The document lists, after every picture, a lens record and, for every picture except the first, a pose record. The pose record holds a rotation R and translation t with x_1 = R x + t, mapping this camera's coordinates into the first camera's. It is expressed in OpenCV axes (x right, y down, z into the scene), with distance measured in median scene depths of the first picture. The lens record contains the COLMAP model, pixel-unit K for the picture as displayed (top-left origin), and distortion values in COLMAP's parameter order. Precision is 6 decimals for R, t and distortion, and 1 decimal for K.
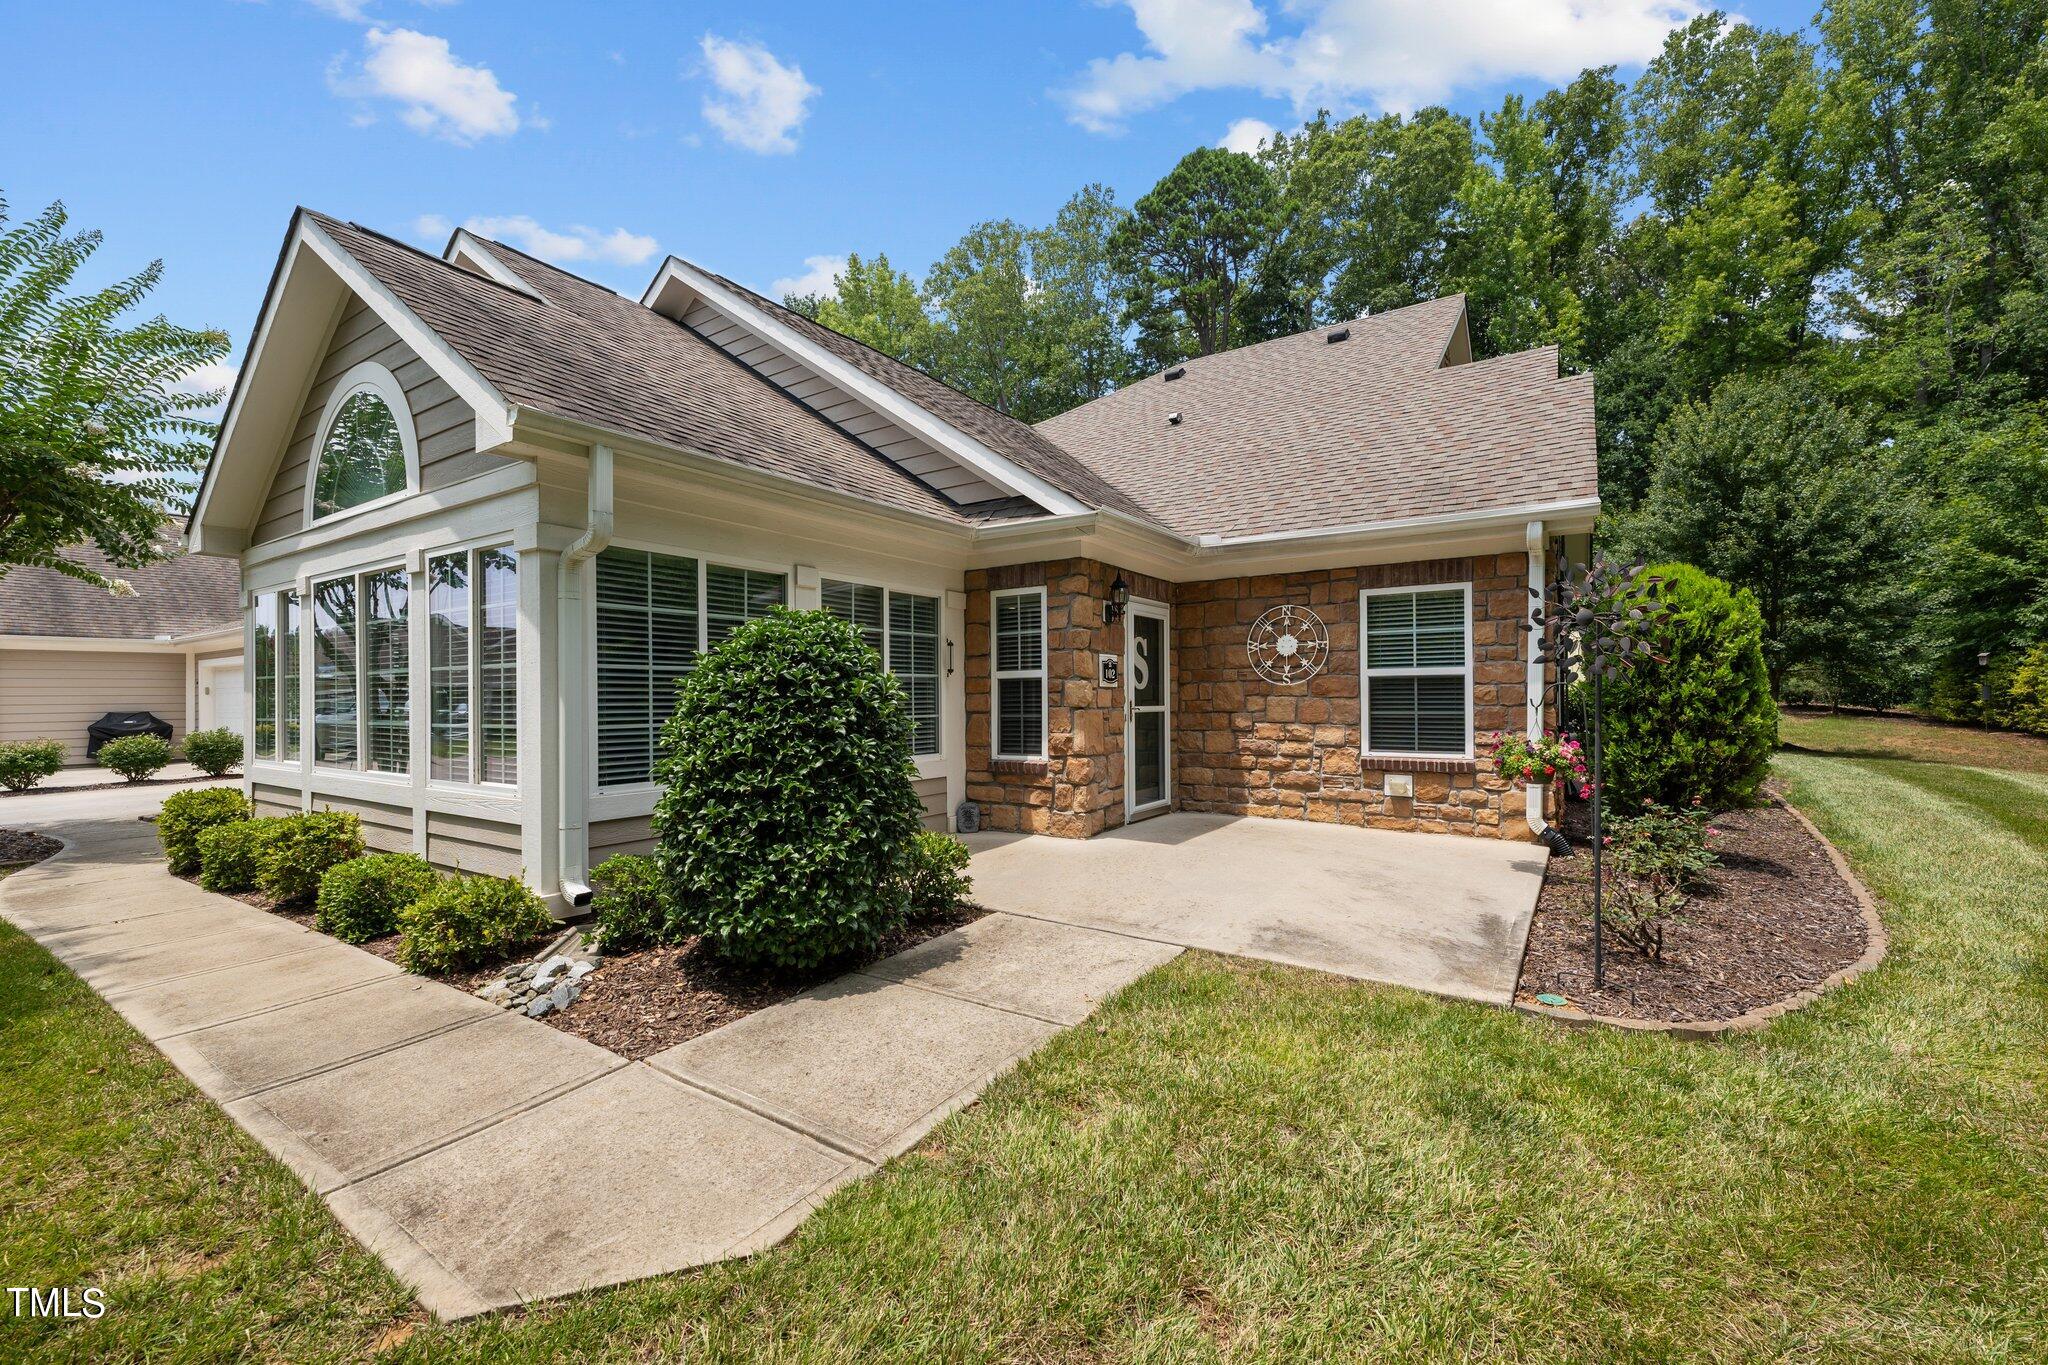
lens RADIAL K [[844.9, 0, 1025.4], [0, 844.9, 692.0], [0, 0, 1]] dist [0.000744, -0.000632]
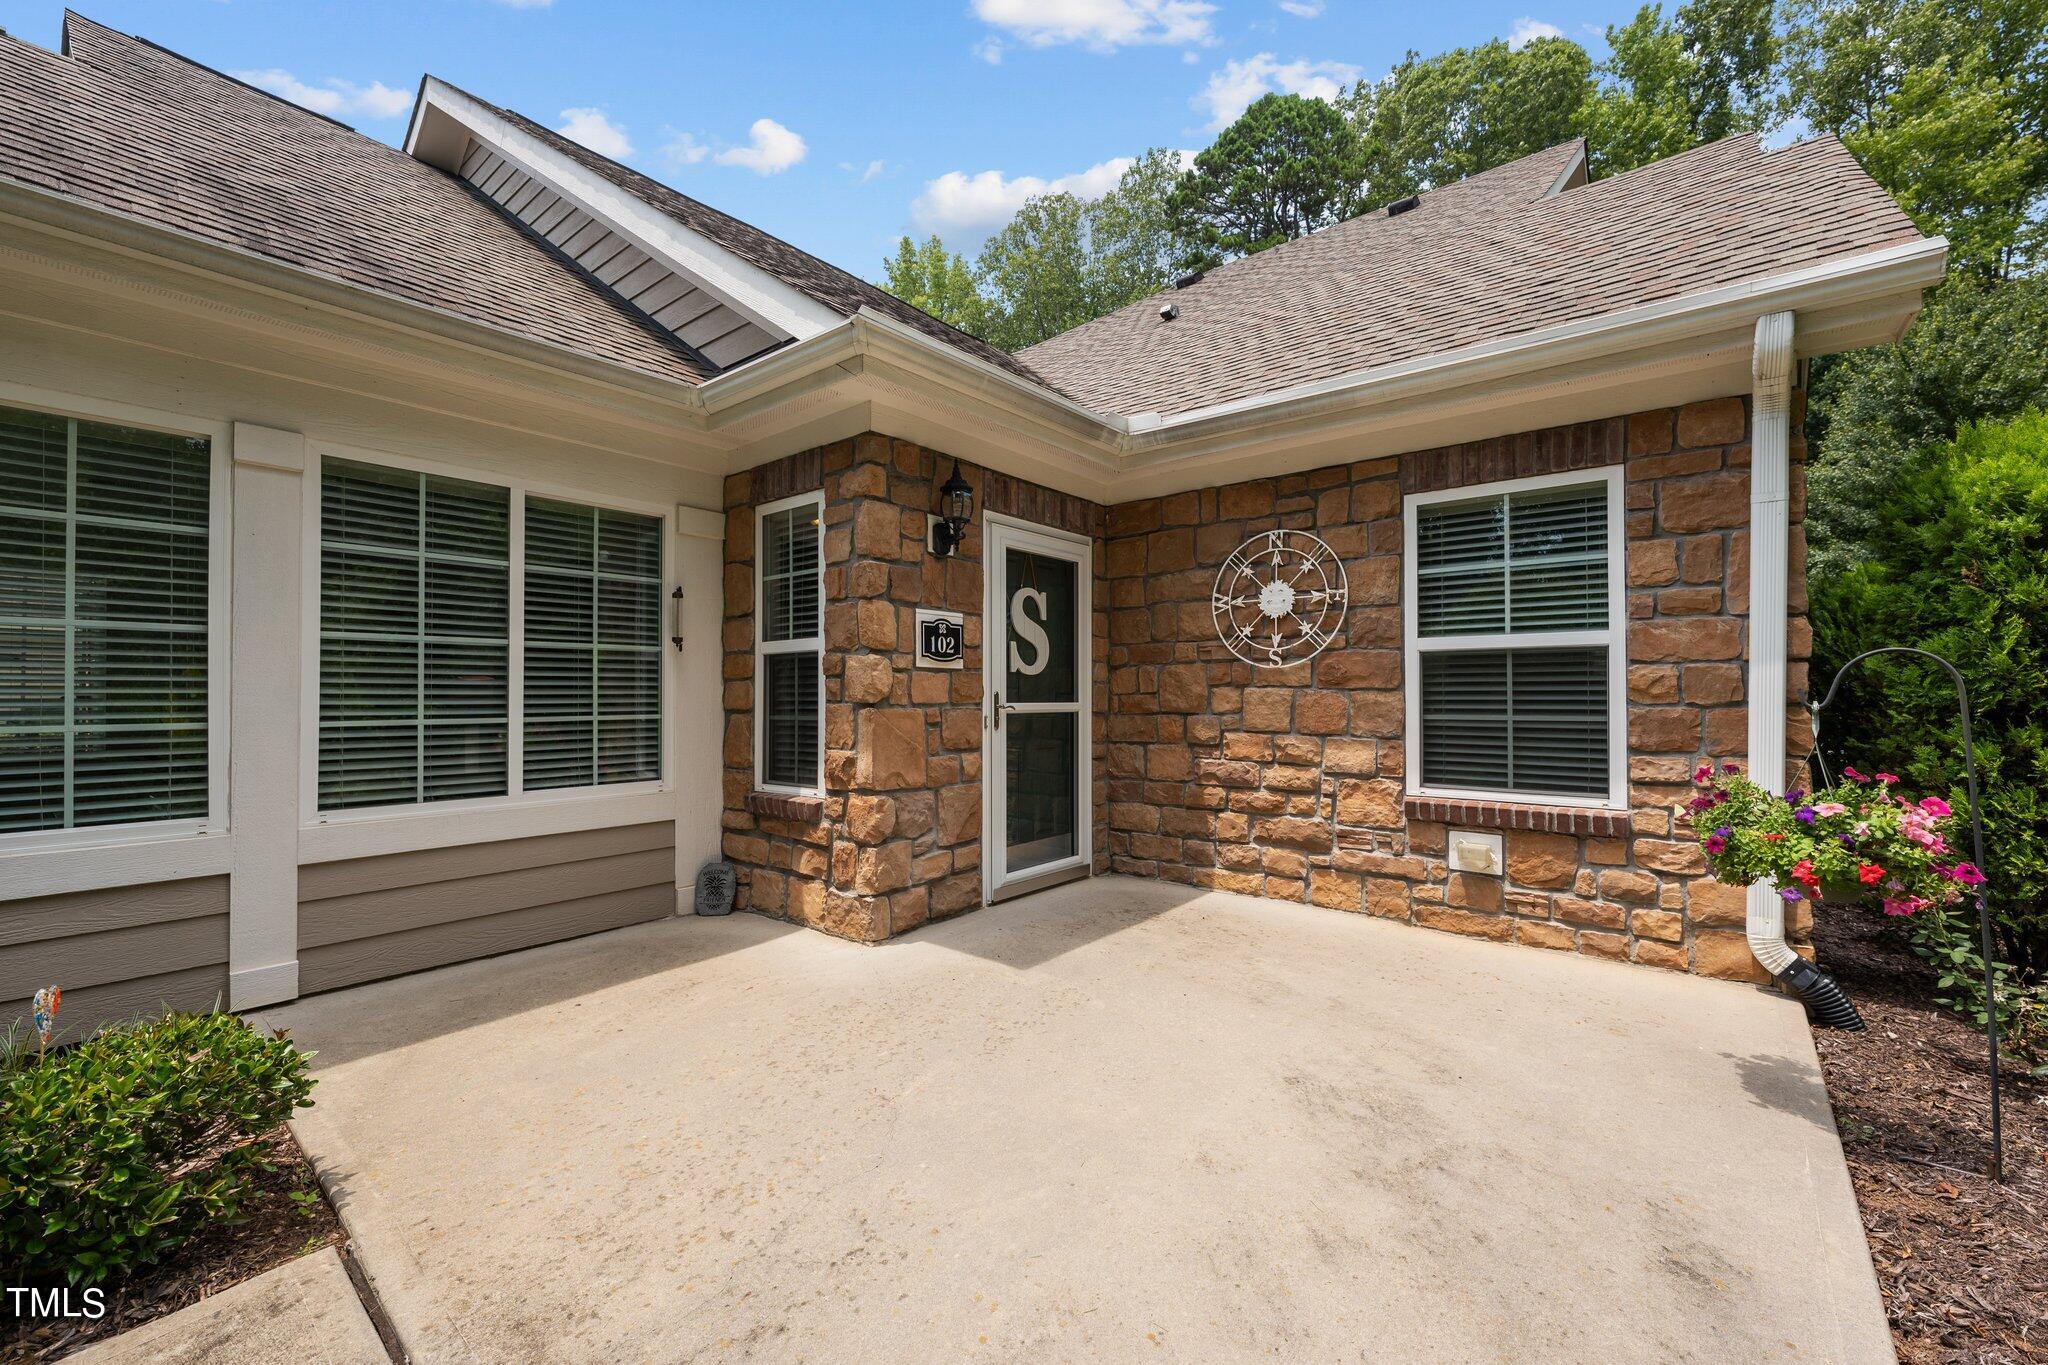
lens RADIAL K [[844.9, 0, 1022.5], [0, 844.9, 685.1], [0, 0, 1]] dist [0.000744, -0.000632]
pose [[0.995289, 0.004330, -0.096857, 0.202633], [-0.004978, 0.999967, -0.006457, 0.008592], [0.096826, 0.006908, 0.995277, 0.428620]]
